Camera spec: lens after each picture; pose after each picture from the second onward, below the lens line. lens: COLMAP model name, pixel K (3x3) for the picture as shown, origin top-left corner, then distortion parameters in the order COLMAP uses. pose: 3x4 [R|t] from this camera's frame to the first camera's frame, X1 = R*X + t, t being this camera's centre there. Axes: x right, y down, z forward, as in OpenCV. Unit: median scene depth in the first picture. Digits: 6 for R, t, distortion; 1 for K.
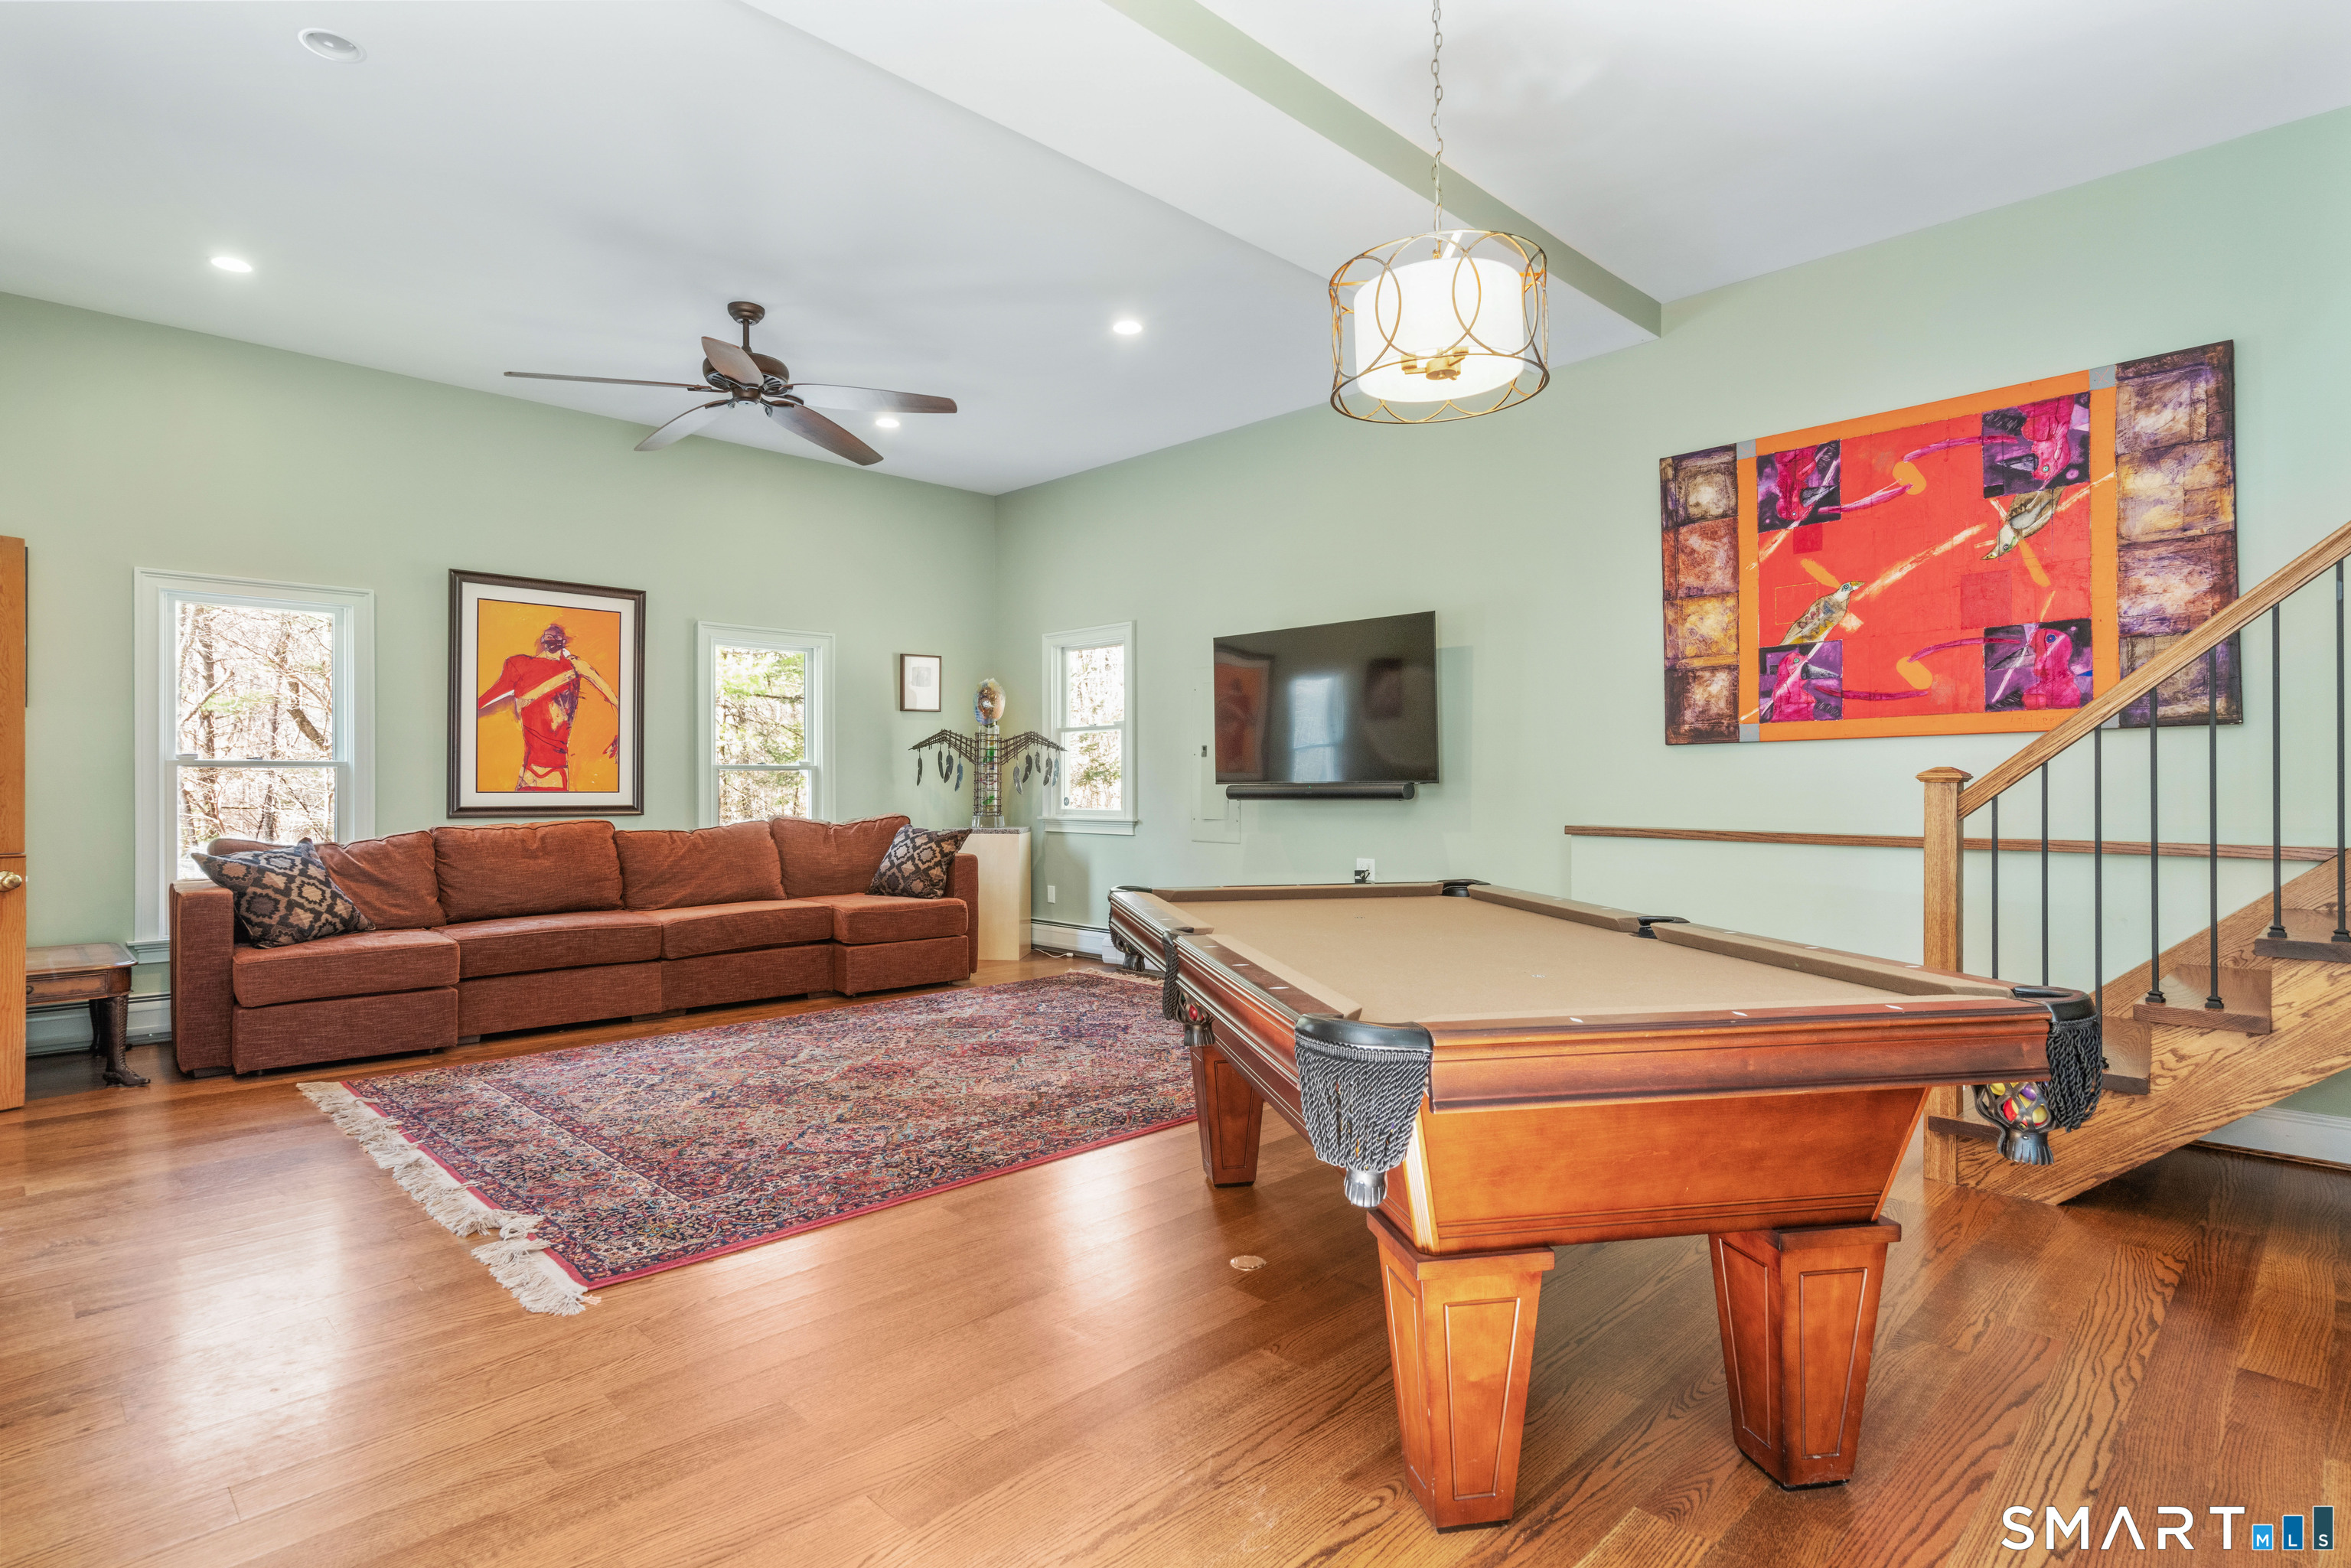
lens RADIAL K [[1228.2, 0, 1171.5], [0, 1228.2, 779.3], [0, 0, 1]] dist [0.000239, 0.000026]
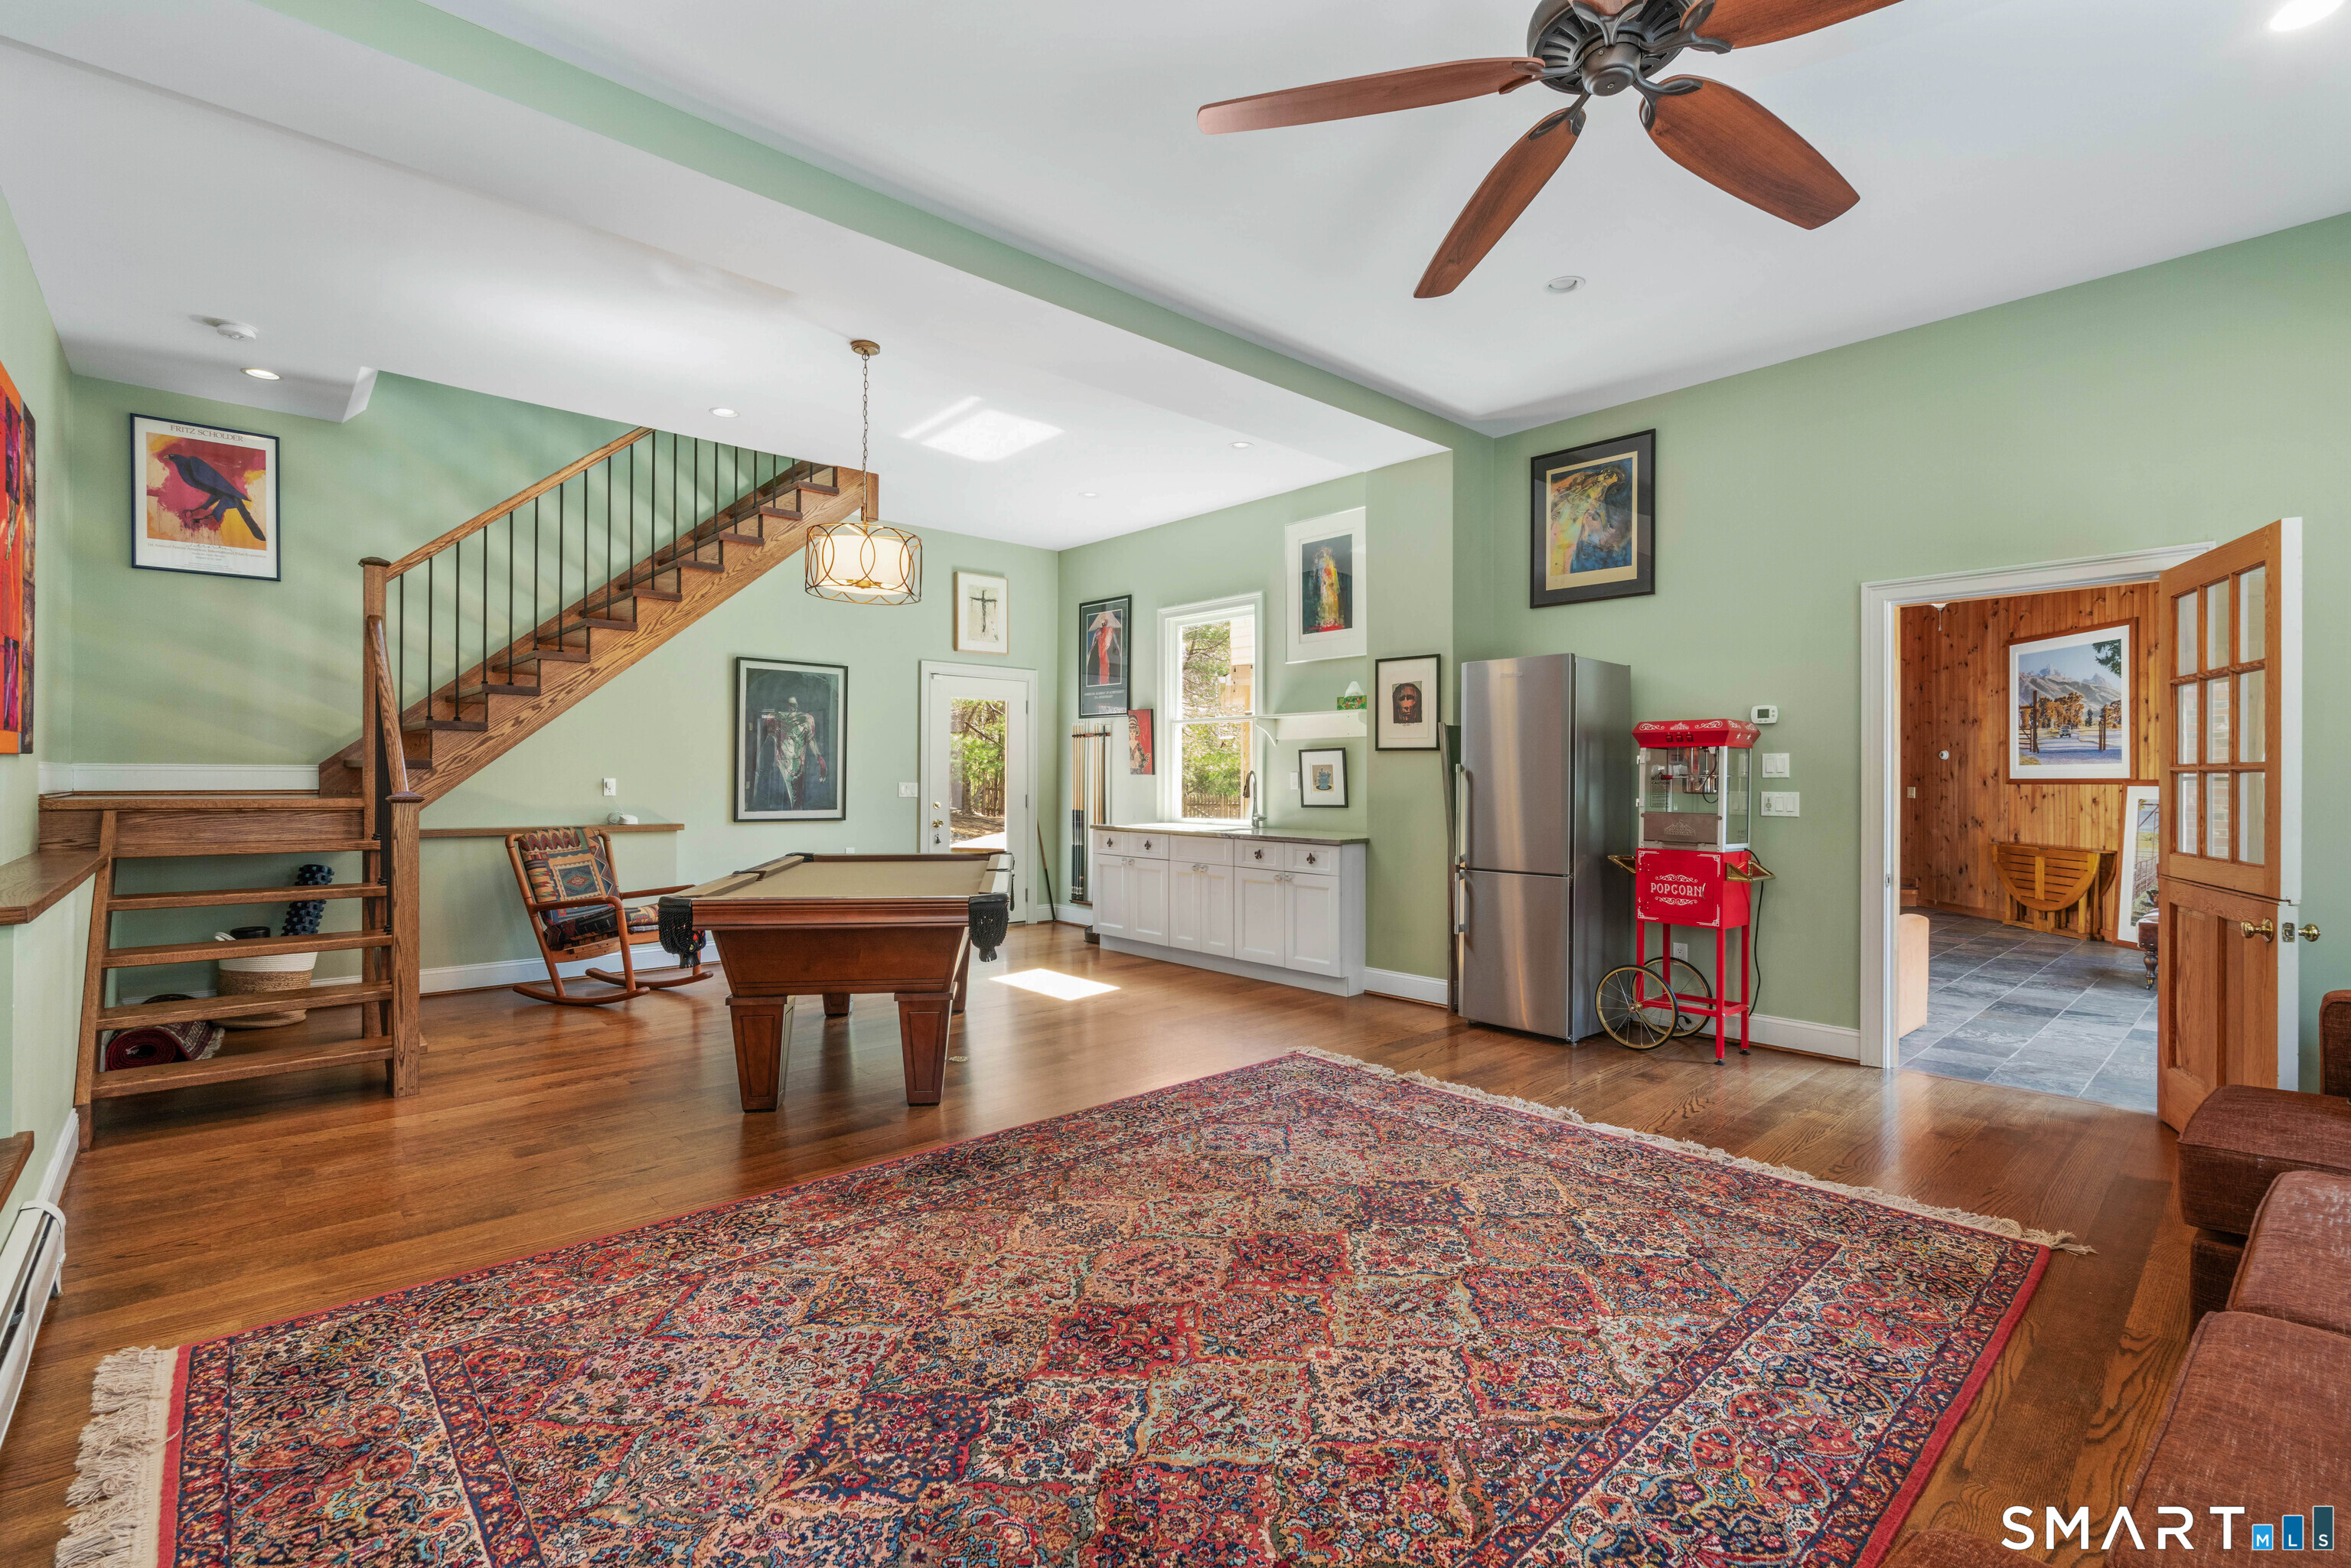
lens RADIAL K [[1087.2, 0, 1169.4], [0, 1087.2, 779.4], [0, 0, 1]] dist [0.000605, 0.001686]
pose [[-0.998962, -0.001123, 0.045530, -0.248017], [-0.001198, 0.999998, -0.001617, -0.021597], [-0.045528, -0.001670, -0.998962, 1.980214]]
